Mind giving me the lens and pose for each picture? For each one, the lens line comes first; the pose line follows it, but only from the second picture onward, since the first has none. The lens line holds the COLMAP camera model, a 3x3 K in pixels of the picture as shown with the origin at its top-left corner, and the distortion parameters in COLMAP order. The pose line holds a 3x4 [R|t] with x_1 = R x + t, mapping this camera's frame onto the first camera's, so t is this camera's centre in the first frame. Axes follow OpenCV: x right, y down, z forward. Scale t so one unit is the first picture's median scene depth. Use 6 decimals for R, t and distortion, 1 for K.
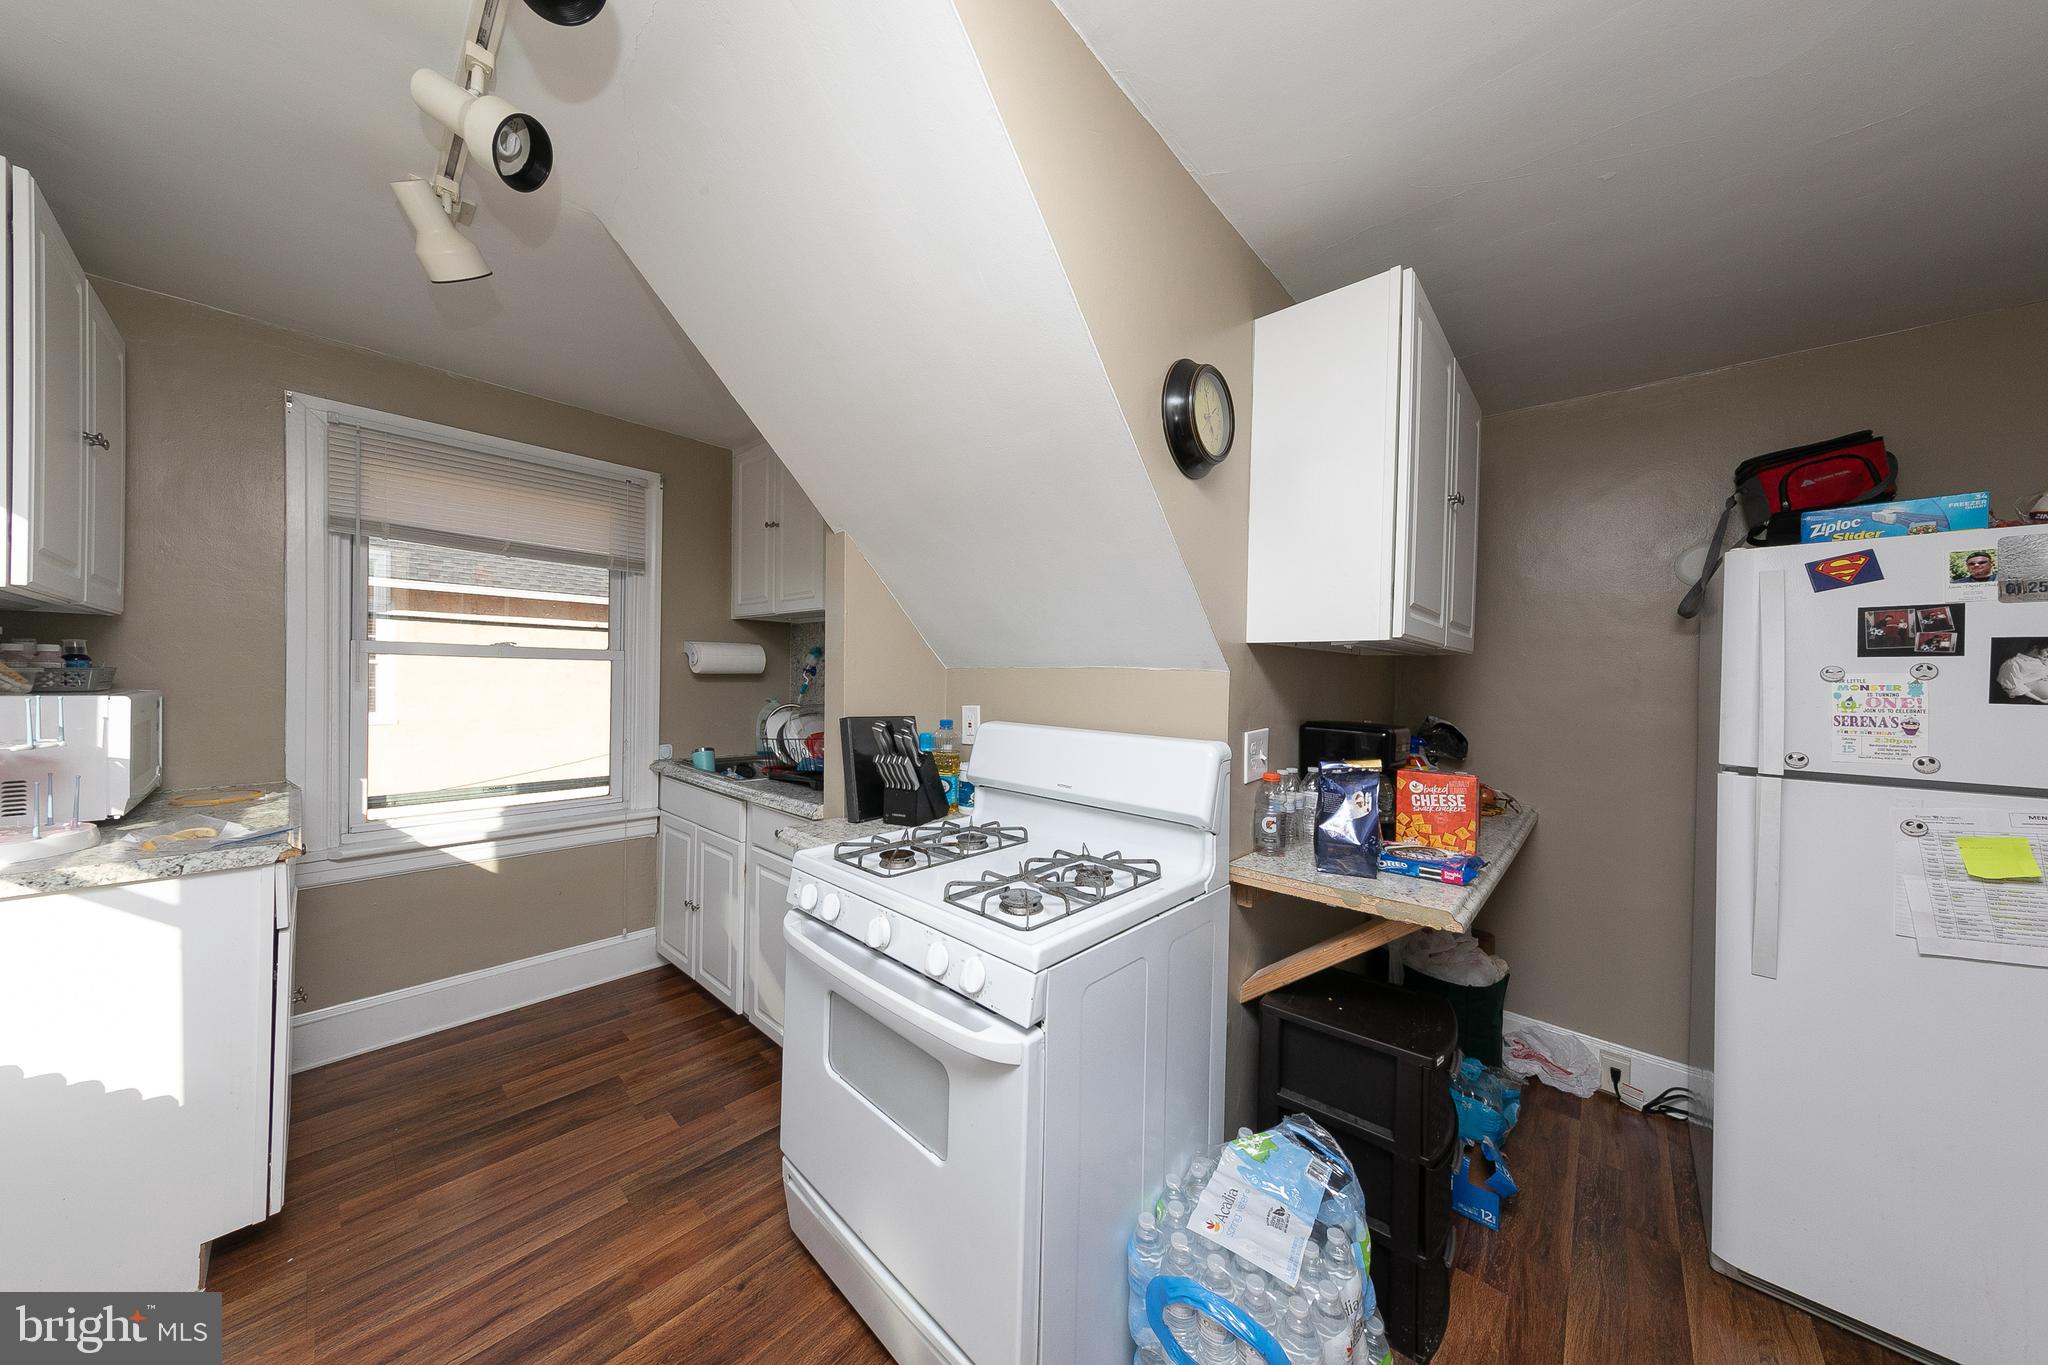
lens RADIAL K [[647.9, 0, 1032.0], [0, 647.9, 687.8], [0, 0, 1]] dist [0.002542, 0.000067]
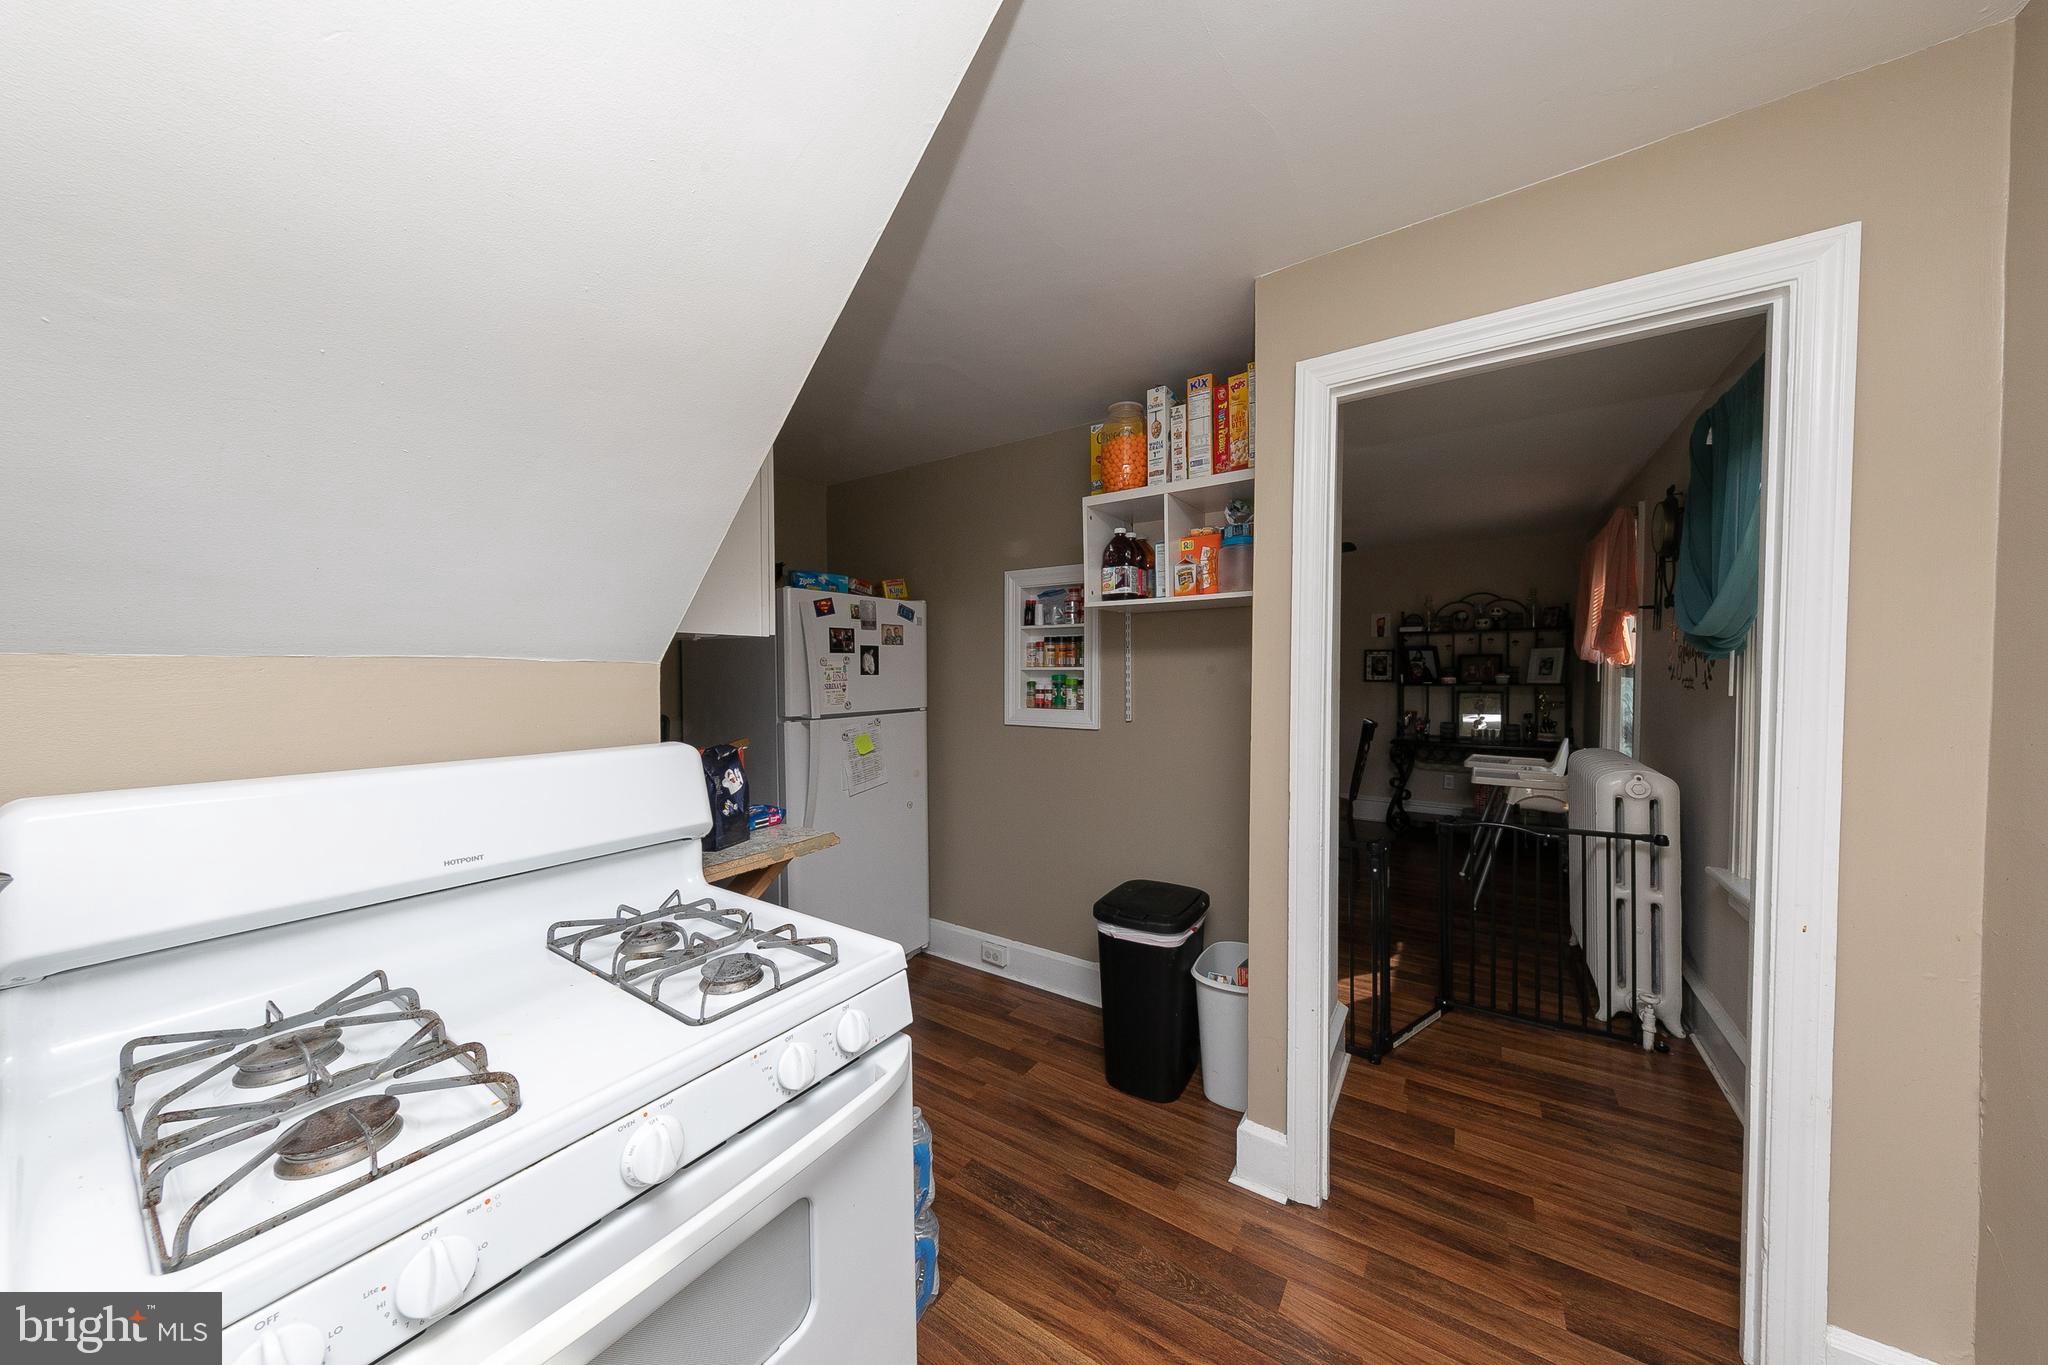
lens RADIAL K [[647.9, 0, 1042.7], [0, 647.9, 681.8], [0, 0, 1]] dist [0.002542, 0.000067]
pose [[-0.159561, -0.036726, 0.986505, -0.754302], [0.017131, 0.999054, 0.039964, -0.028724], [-0.987039, 0.023276, -0.158781, 0.706633]]
